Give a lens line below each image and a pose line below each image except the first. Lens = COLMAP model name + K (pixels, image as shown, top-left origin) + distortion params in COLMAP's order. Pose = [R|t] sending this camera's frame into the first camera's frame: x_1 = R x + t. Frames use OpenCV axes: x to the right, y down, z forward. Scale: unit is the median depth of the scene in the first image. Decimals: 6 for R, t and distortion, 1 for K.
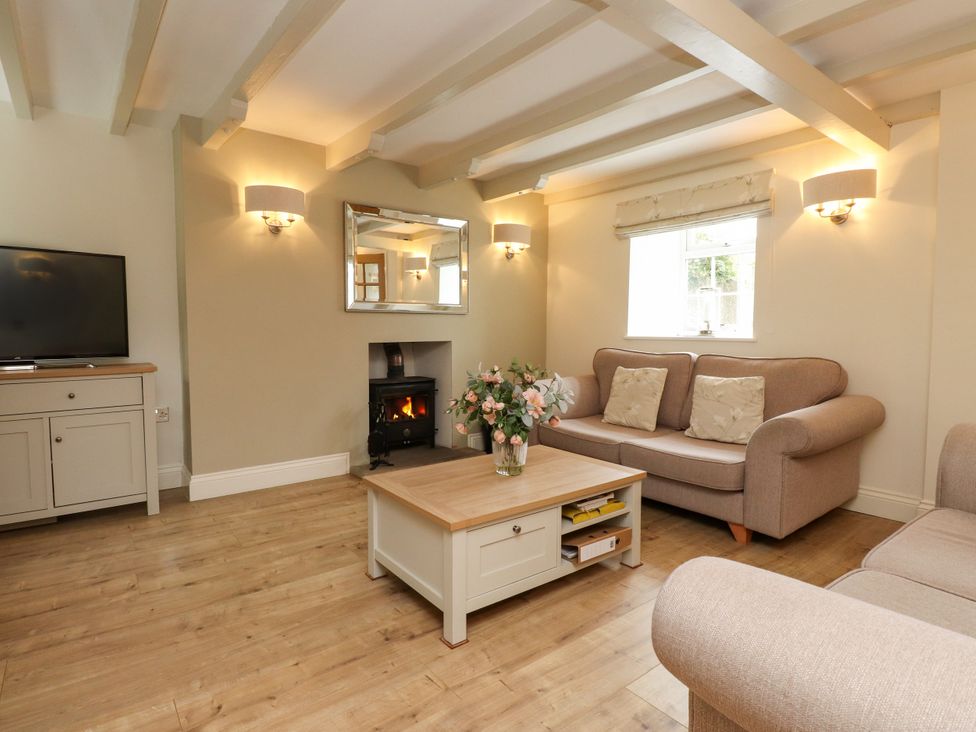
lens RADIAL K [[543.9, 0, 488.0], [0, 543.9, 366.0], [0, 0, 1]] dist [-0.000296, -0.001560]
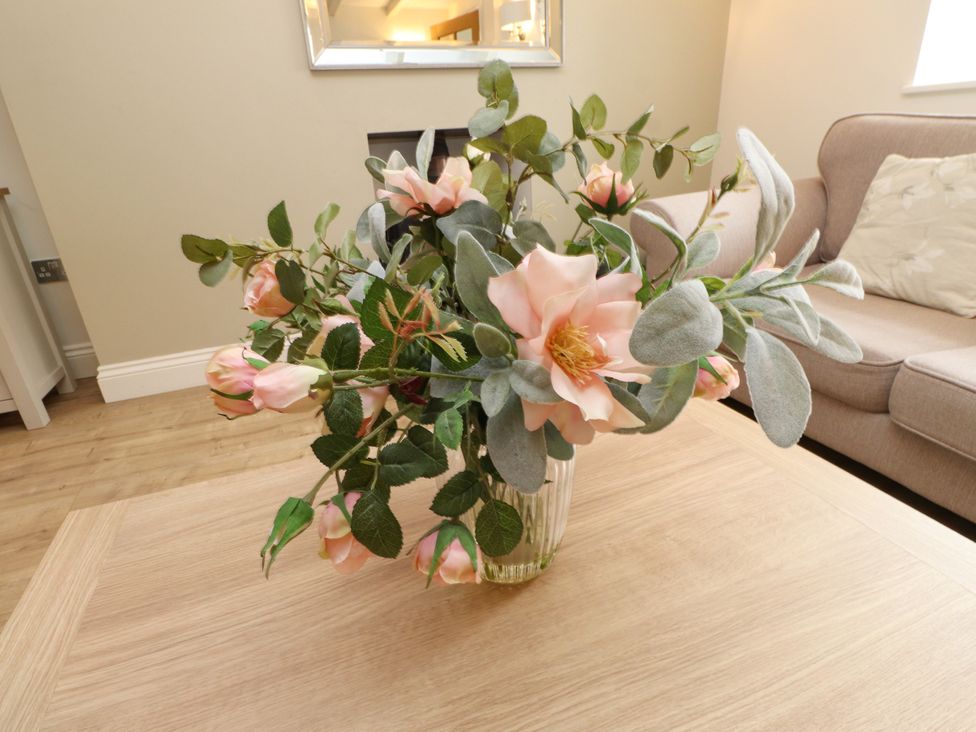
lens RADIAL K [[500.7, 0, 482.5], [0, 500.7, 357.7], [0, 0, 1]] dist [-0.001167, -0.011399]
pose [[0.951183, 0.065273, -0.301645, 0.065331], [0.038780, 0.944355, 0.326635, 0.012500], [0.306180, -0.322387, 0.895723, 0.531987]]
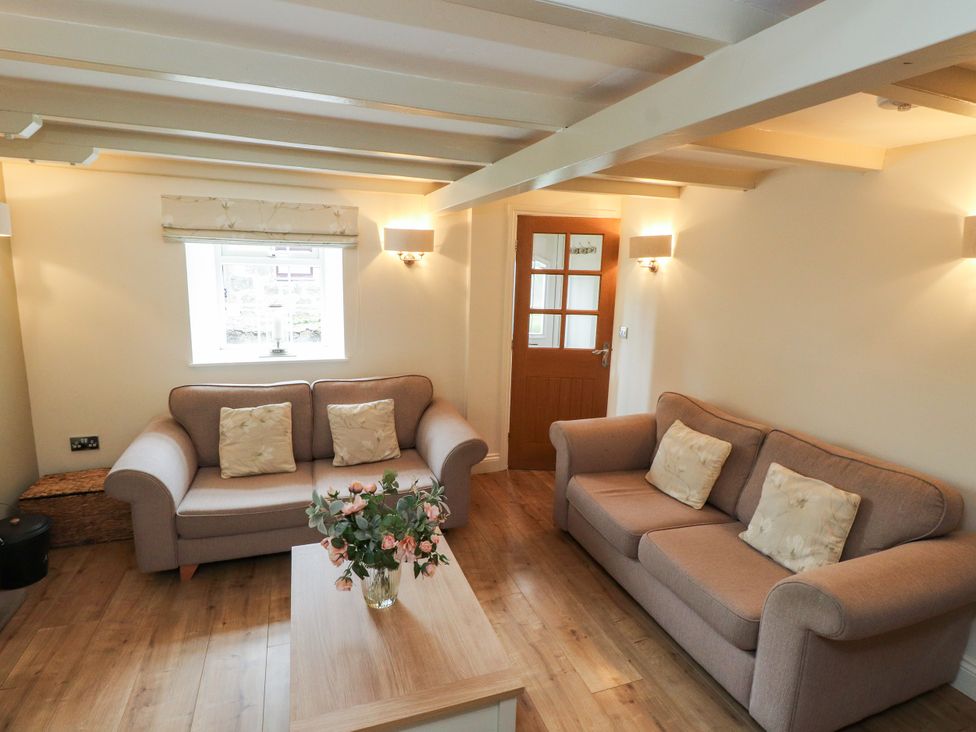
lens RADIAL K [[519.9, 0, 488.0], [0, 519.9, 366.0], [0, 0, 1]] dist [-0.001198, -0.000504]
pose [[0.299947, -0.166981, 0.939228, -0.412342], [0.029372, 0.985711, 0.165865, -0.199054], [-0.953504, -0.022163, 0.300565, 0.398268]]
